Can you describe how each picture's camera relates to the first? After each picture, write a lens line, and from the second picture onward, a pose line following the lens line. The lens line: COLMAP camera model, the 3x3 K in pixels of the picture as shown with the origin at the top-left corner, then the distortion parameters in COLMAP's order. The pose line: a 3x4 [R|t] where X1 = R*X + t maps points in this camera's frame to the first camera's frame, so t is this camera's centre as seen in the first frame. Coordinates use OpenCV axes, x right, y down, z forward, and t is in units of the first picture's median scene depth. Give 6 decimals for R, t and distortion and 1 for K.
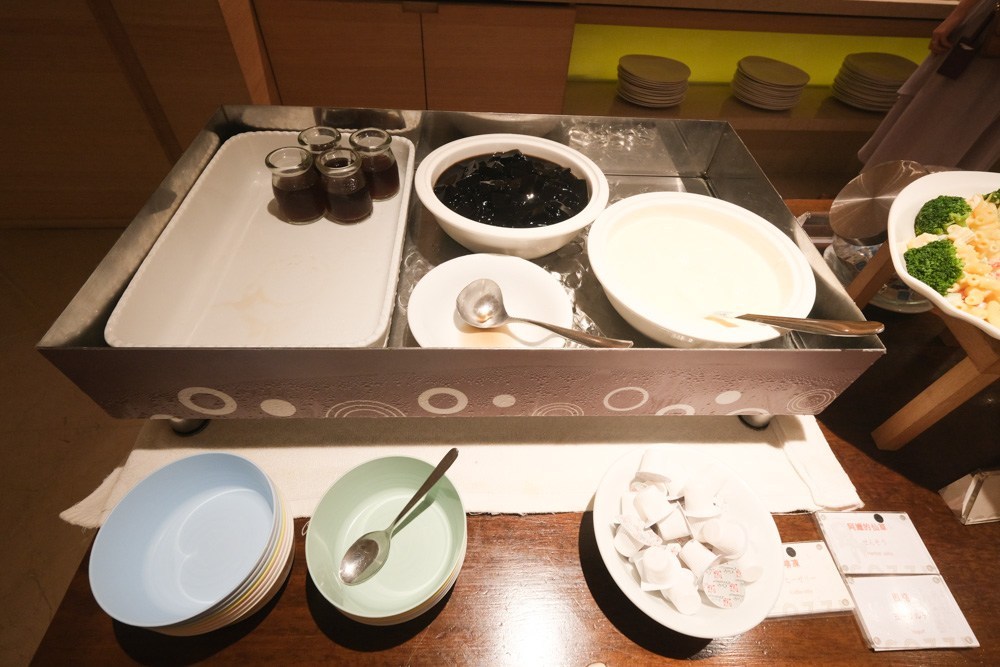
lens RADIAL K [[485.7, 0, 499.4], [0, 485.7, 333.0], [0, 0, 1]] dist [-0.000792, -0.000333]
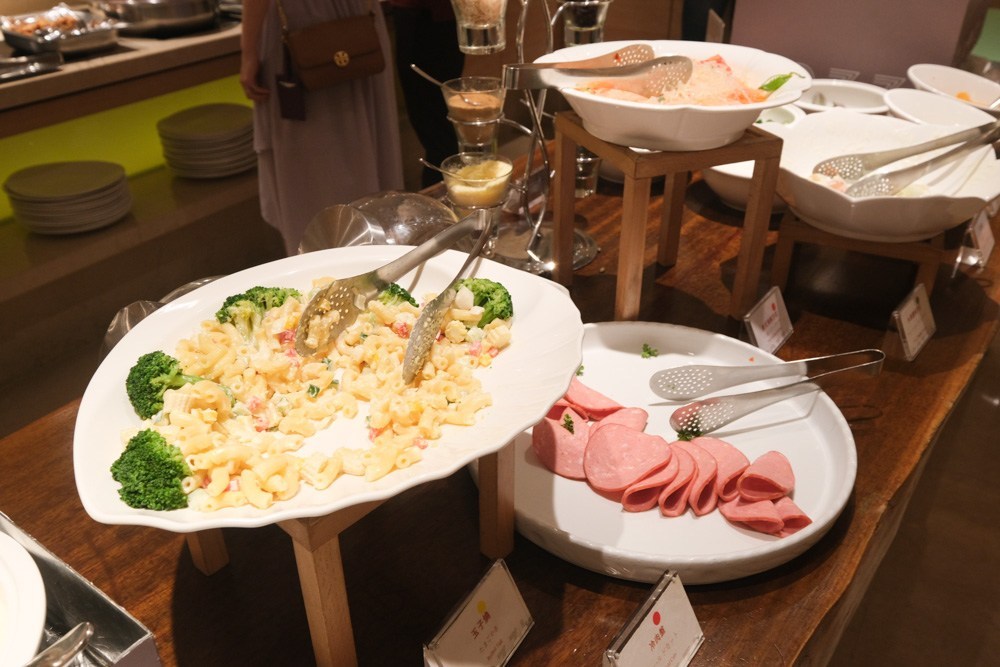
lens RADIAL K [[832.6, 0, 500.5], [0, 832.6, 333.9], [0, 0, 1]] dist [0.002944, -0.001570]
pose [[0.623955, -0.459132, 0.632359, 0.528071], [0.614786, 0.787938, -0.034524, 0.041181], [-0.482408, 0.410307, 0.773906, -0.158122]]
